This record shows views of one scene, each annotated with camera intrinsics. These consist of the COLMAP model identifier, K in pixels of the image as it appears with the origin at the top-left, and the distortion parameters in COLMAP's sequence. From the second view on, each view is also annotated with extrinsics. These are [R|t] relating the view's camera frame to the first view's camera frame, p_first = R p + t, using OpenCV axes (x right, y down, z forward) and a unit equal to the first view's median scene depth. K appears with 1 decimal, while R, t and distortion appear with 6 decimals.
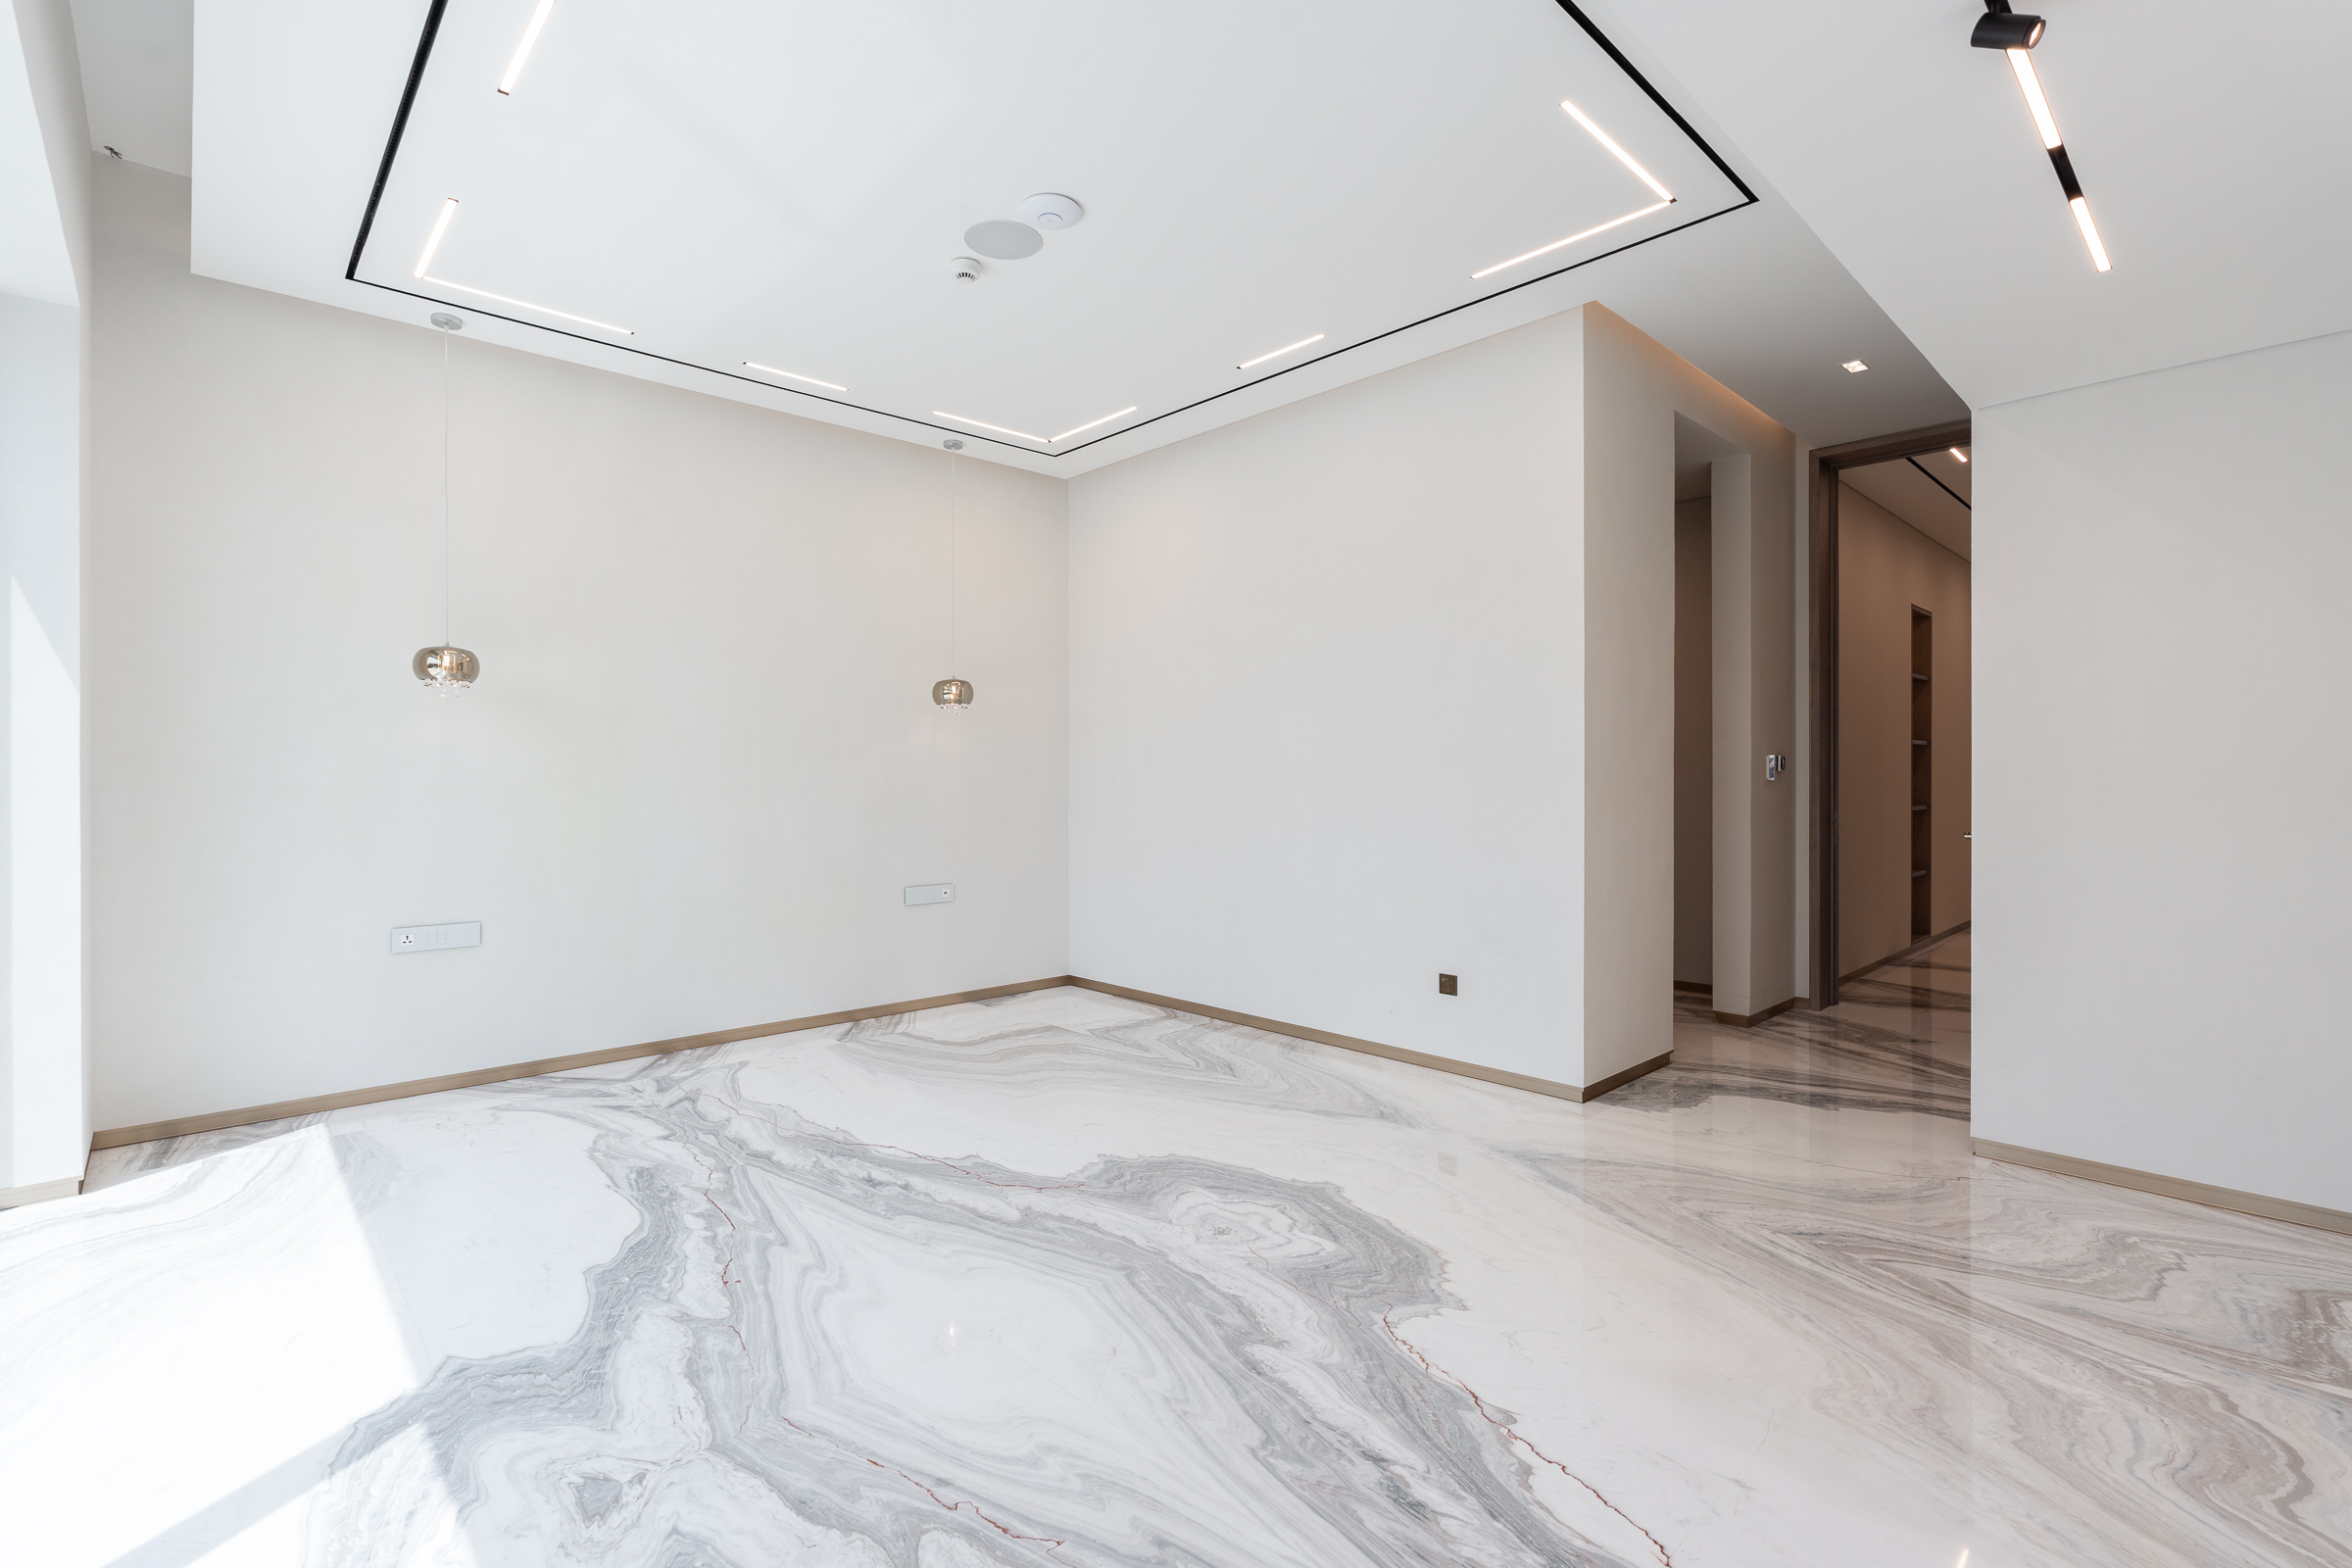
lens RADIAL K [[1077.8, 0, 1208.4], [0, 1077.8, 779.9], [0, 0, 1]] dist [-0.003761, 0.000154]
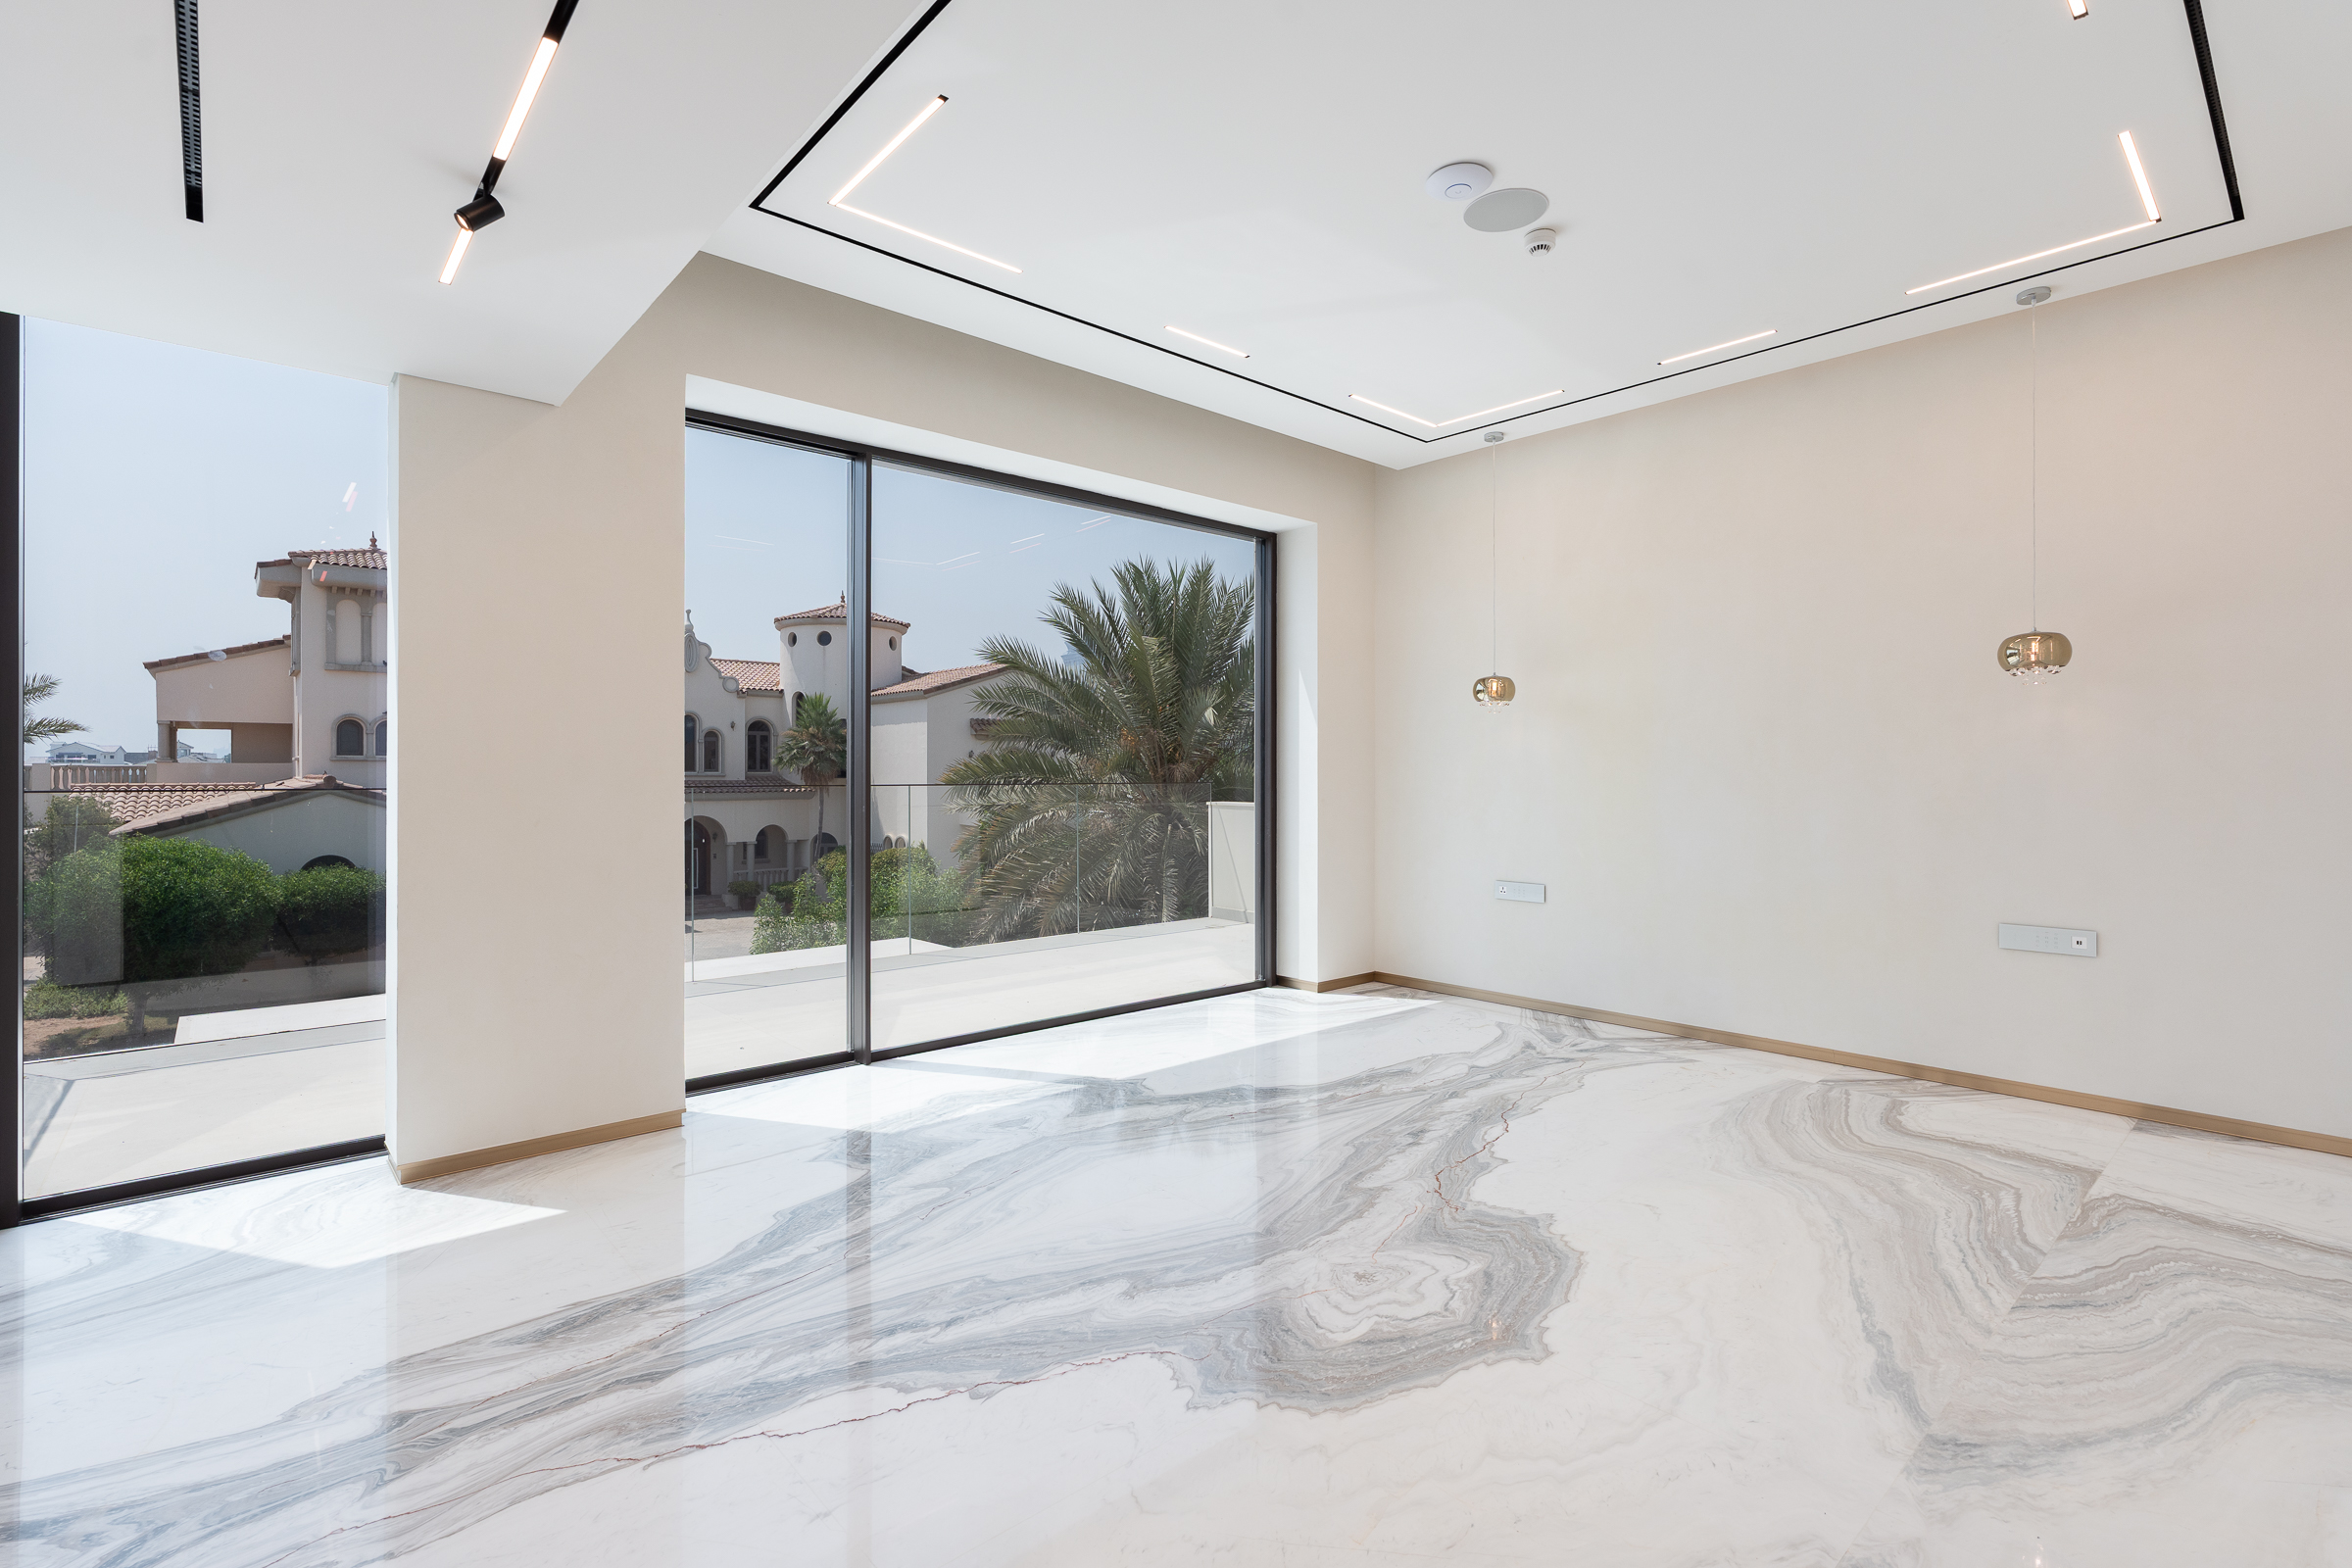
lens RADIAL K [[1070.4, 0, 1125.3], [0, 1070.4, 770.2], [0, 0, 1]] dist [-0.001432, 0.000993]
pose [[-0.074007, -0.000002, -0.997258, 0.825211], [-0.003026, 0.999995, 0.000223, -0.004526], [0.997253, 0.003034, -0.074006, 0.775357]]
